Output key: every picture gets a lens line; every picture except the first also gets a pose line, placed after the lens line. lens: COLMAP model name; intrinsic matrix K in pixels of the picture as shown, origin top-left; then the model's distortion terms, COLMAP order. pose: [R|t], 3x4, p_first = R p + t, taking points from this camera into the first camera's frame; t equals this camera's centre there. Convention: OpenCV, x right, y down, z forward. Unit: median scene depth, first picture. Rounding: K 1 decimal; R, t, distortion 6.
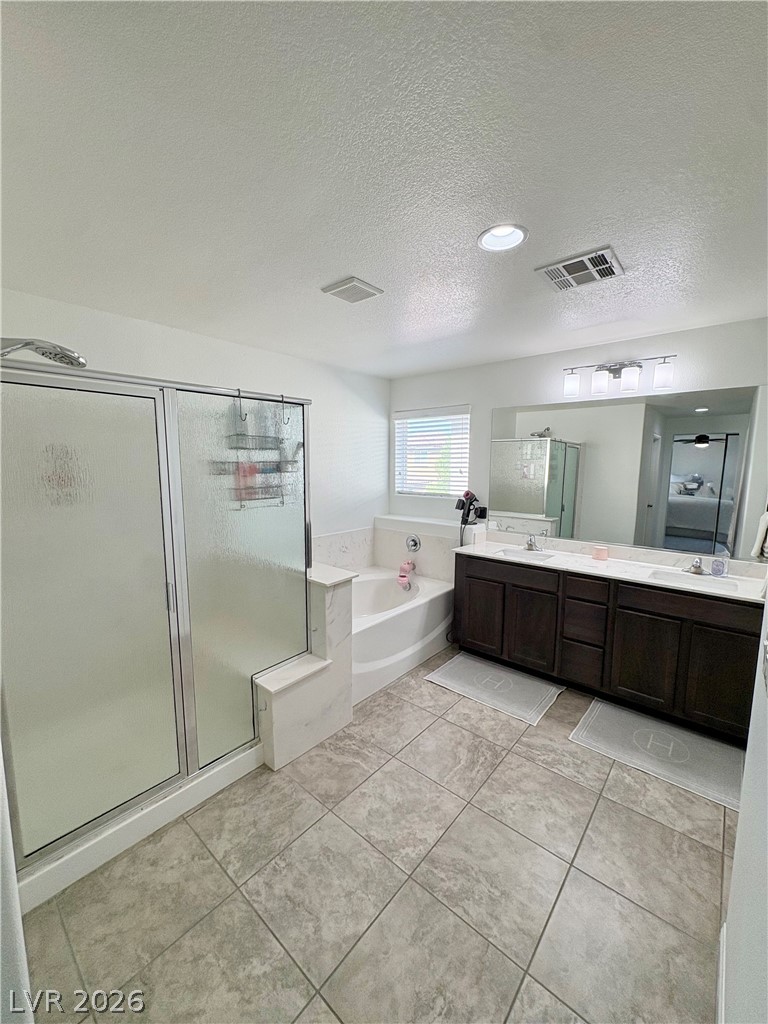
lens RADIAL K [[409.2, 0, 378.2], [0, 409.2, 511.4], [0, 0, 1]] dist [-0.000567, -0.000197]
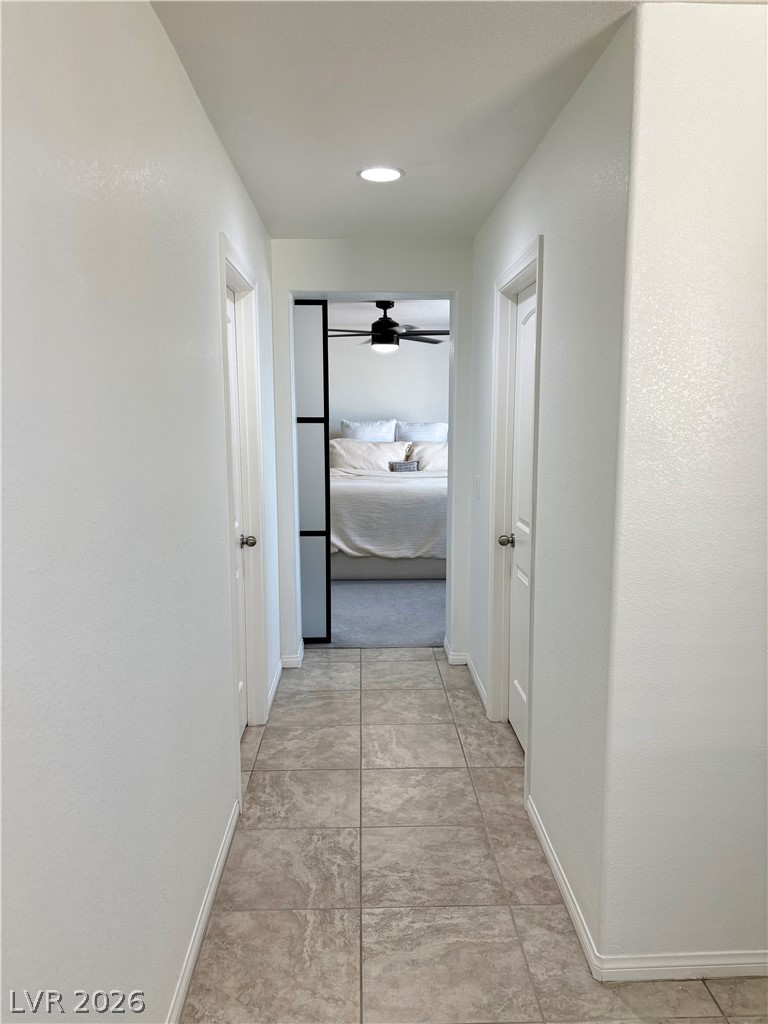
lens RADIAL K [[757.1, 0, 385.2], [0, 757.1, 516.2], [0, 0, 1]] dist [0.013052, 0.000243]
pose [[-0.733170, 0.090953, -0.673936, 0.446991], [-0.083513, 0.971473, 0.221960, -0.060236], [0.674898, 0.219017, -0.704659, 0.742013]]
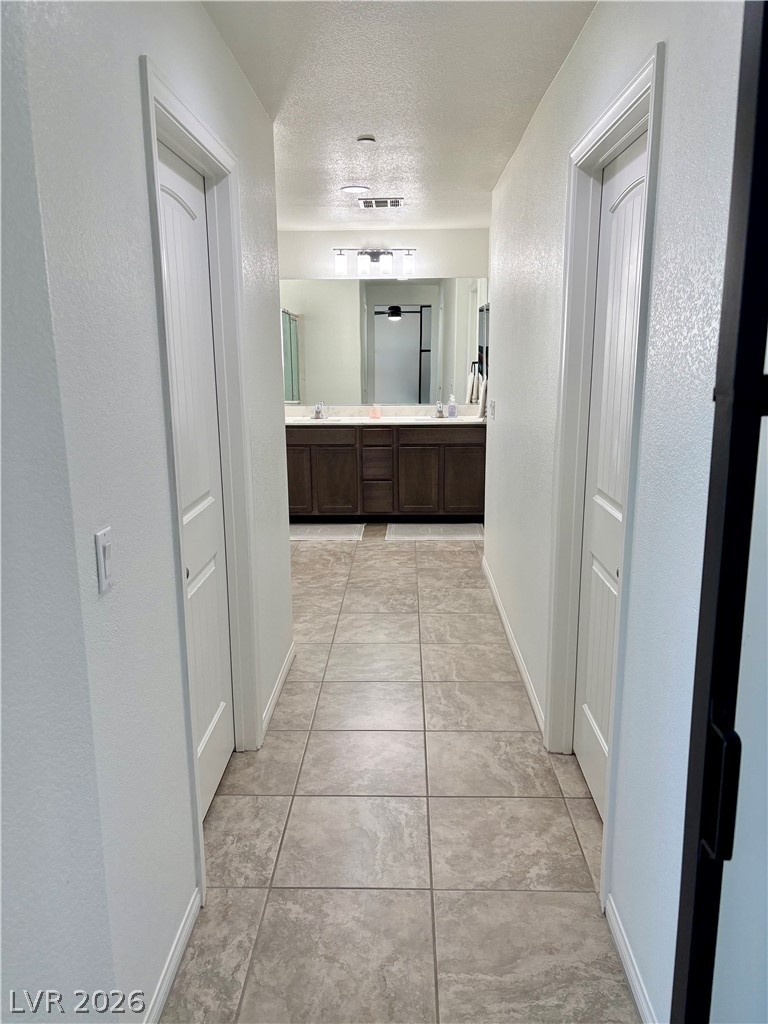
lens RADIAL K [[757.1, 0, 386.5], [0, 757.1, 514.3], [0, 0, 1]] dist [0.013052, 0.000243]
pose [[0.771999, -0.148399, 0.618057, -1.055695], [0.085835, 0.987797, 0.129962, 0.140098], [-0.629801, -0.047280, 0.775316, -0.935586]]
